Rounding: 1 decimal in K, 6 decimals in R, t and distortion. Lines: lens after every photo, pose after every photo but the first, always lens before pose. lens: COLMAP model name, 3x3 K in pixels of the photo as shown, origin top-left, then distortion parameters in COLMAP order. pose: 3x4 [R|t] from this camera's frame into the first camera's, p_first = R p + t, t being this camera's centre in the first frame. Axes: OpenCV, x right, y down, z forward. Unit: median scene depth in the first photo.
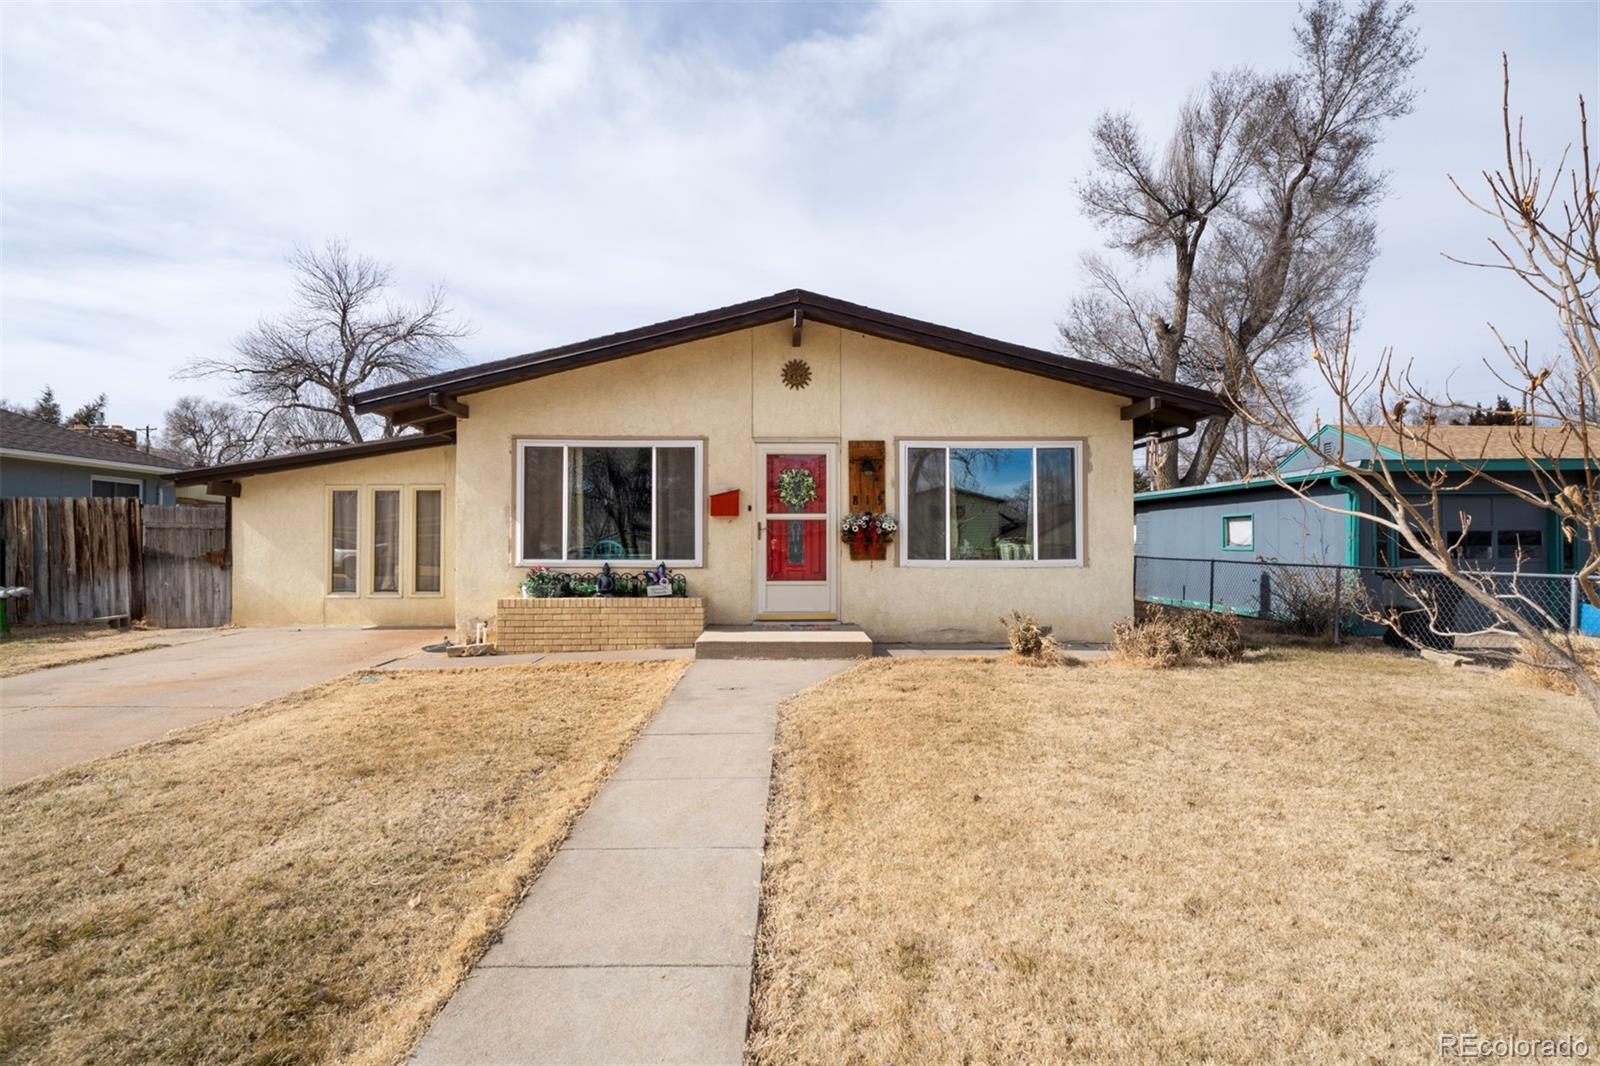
lens RADIAL K [[792.6, 0, 807.1], [0, 792.6, 532.4], [0, 0, 1]] dist [-0.003333, 0.001953]
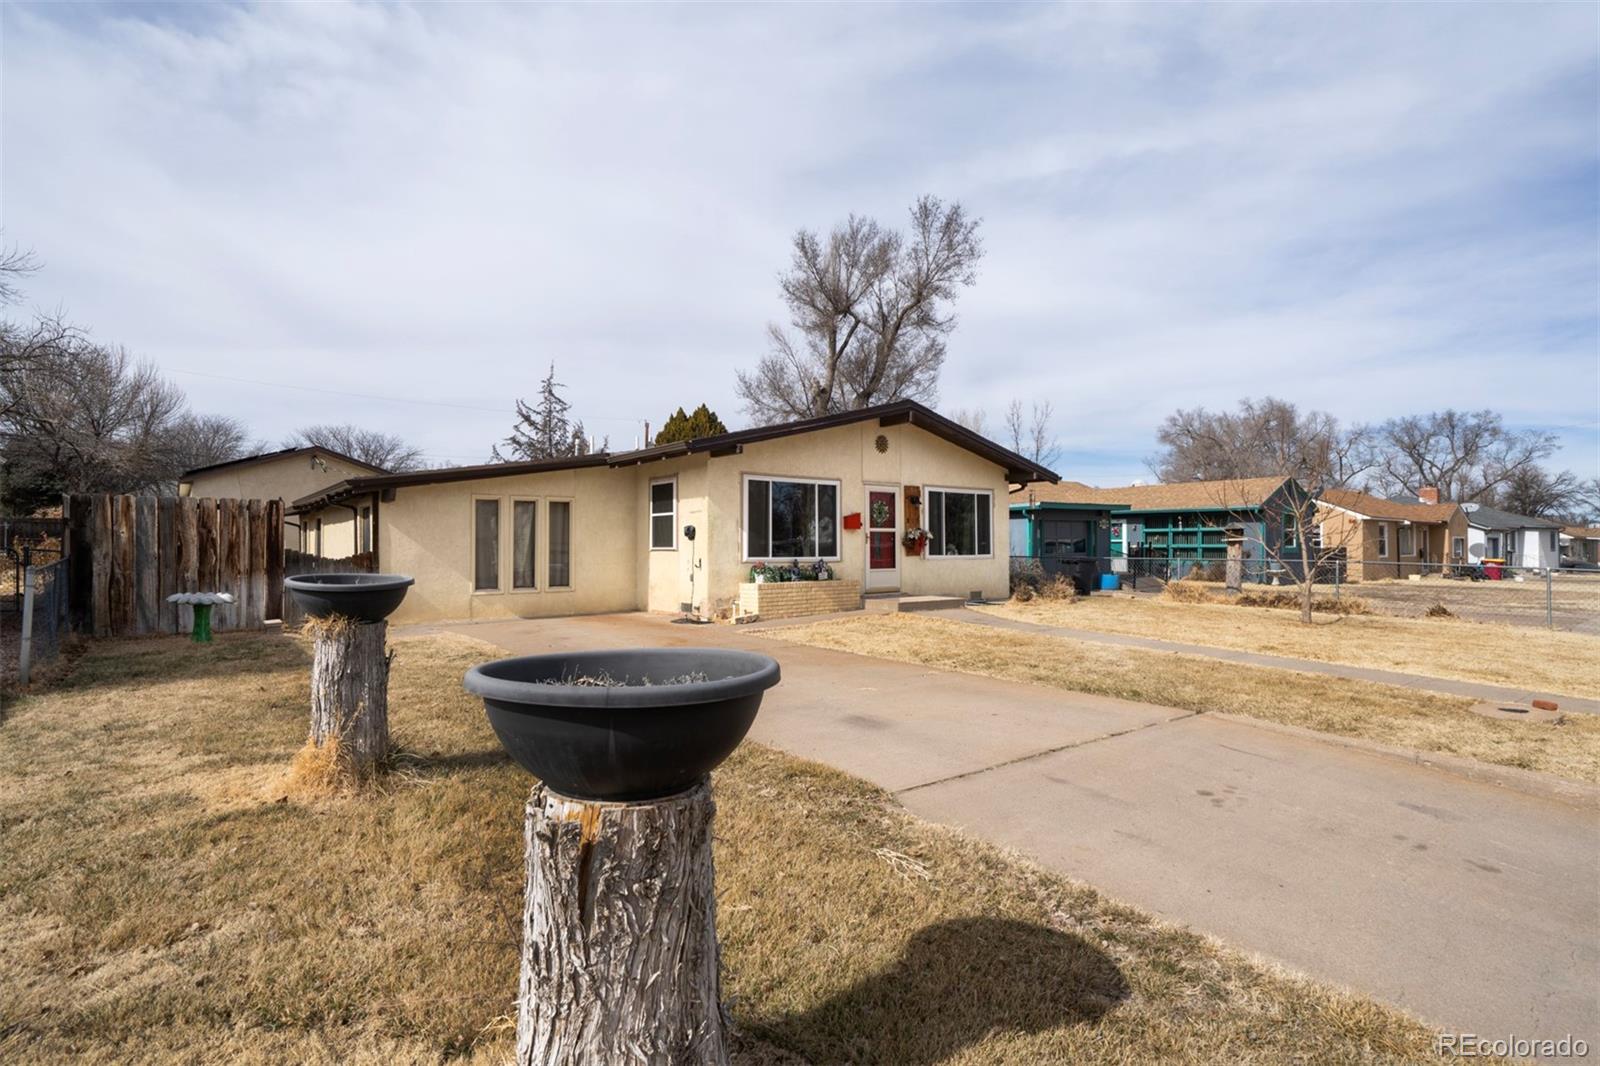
lens RADIAL K [[792.6, 0, 793.8], [0, 792.6, 533.6], [0, 0, 1]] dist [-0.003333, 0.001953]
pose [[0.797143, 0.008044, 0.603737, -1.158445], [-0.008883, 0.999959, -0.001594, -0.008008], [-0.603725, -0.004092, 0.797182, -0.209731]]
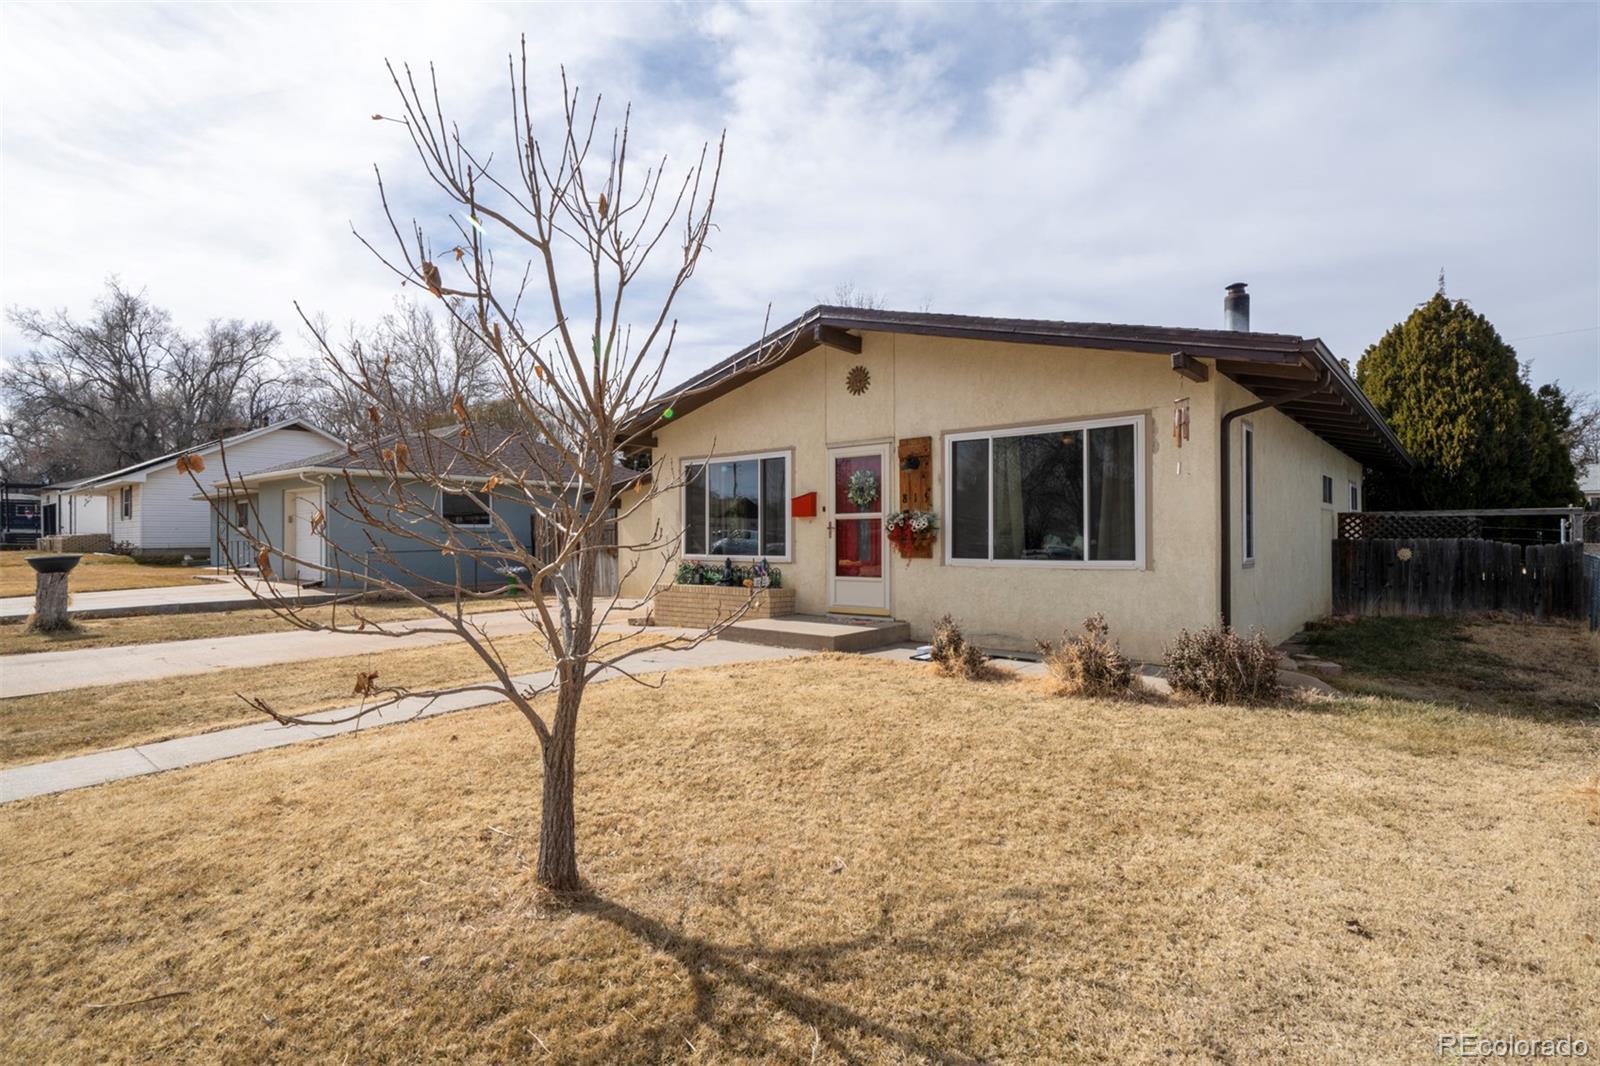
lens RADIAL K [[792.6, 0, 798.6], [0, 792.6, 533.0], [0, 0, 1]] dist [-0.003333, 0.001953]
pose [[0.752222, -0.007911, -0.658863, 0.616362], [0.012072, 0.999926, 0.001776, -0.000310], [0.658800, -0.009290, 0.752261, 0.157073]]
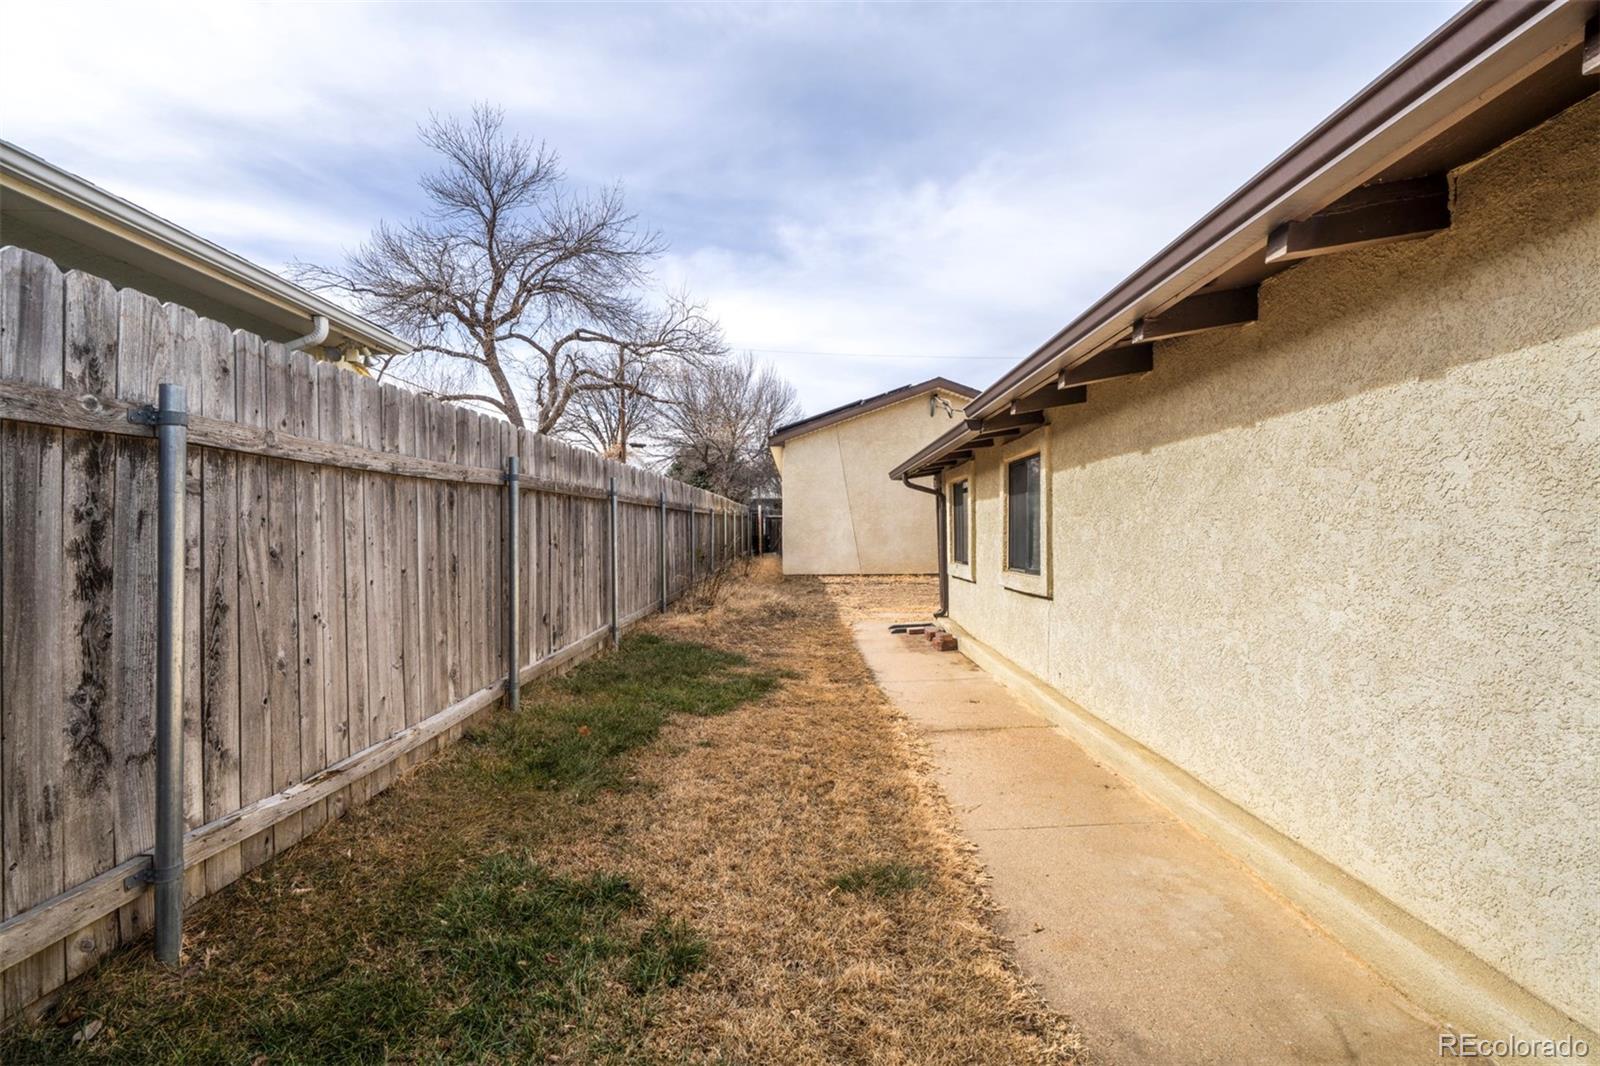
lens RADIAL K [[702.9, 0, 794.3], [0, 702.9, 532.0], [0, 0, 1]] dist [0.003500, 0.000361]
pose [[0.999685, -0.001125, -0.025058, -1.102909], [0.001443, 0.999919, 0.012666, 0.016418], [0.025041, -0.012698, 0.999606, 1.337522]]
